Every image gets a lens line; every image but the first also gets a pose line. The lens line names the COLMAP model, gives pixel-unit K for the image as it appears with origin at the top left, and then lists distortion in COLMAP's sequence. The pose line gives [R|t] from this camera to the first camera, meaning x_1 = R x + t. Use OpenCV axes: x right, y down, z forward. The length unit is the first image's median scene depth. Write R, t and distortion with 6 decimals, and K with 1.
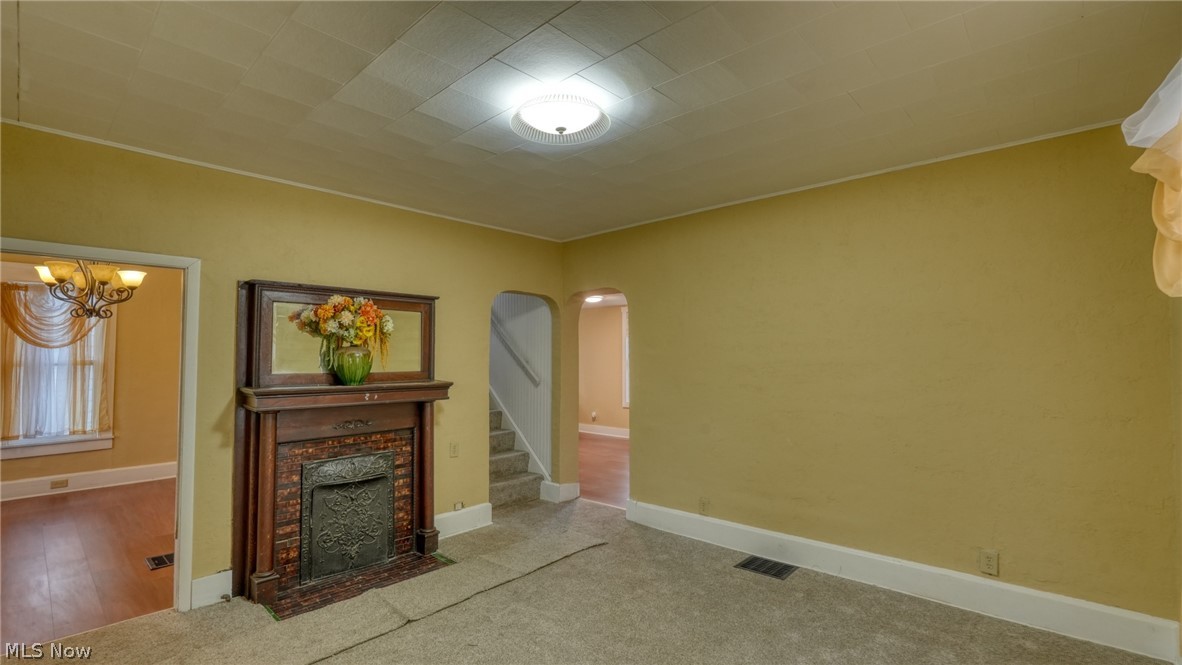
lens RADIAL K [[525.3, 0, 596.6], [0, 525.3, 338.9], [0, 0, 1]] dist [-0.026807, 0.012574]
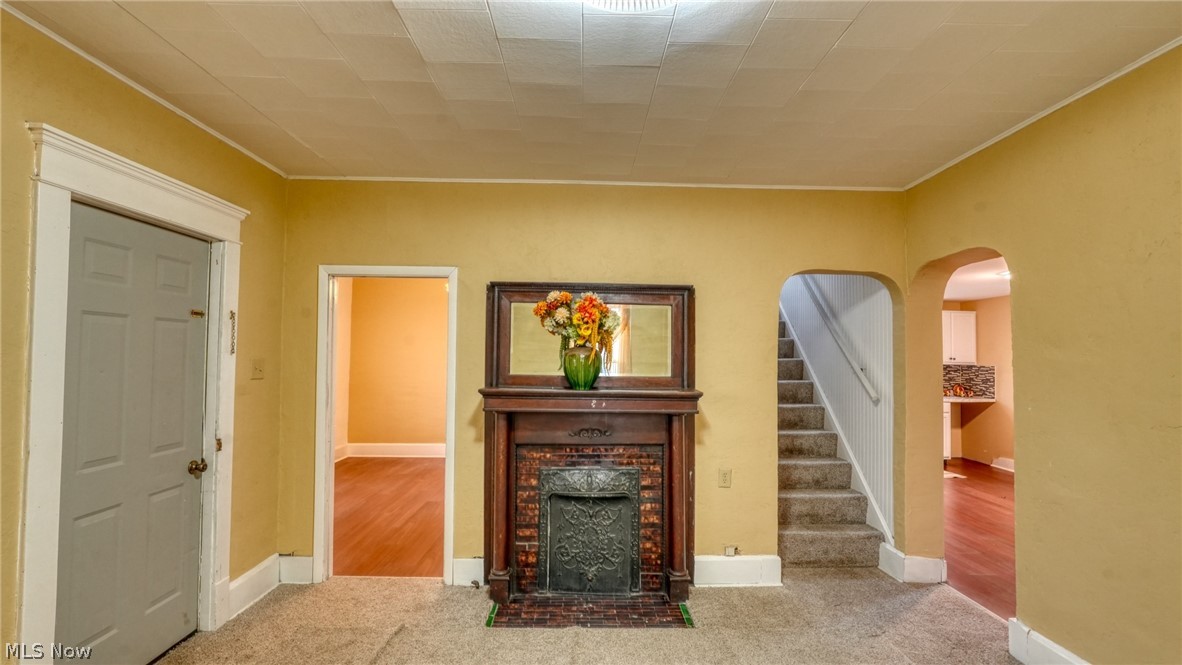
lens RADIAL K [[525.3, 0, 596.6], [0, 525.3, 338.9], [0, 0, 1]] dist [-0.026807, 0.012574]
pose [[0.691575, -0.013315, -0.722182, 0.186084], [0.008805, 0.999911, -0.010003, 0.008747], [0.722251, 0.000559, 0.691631, 0.348389]]
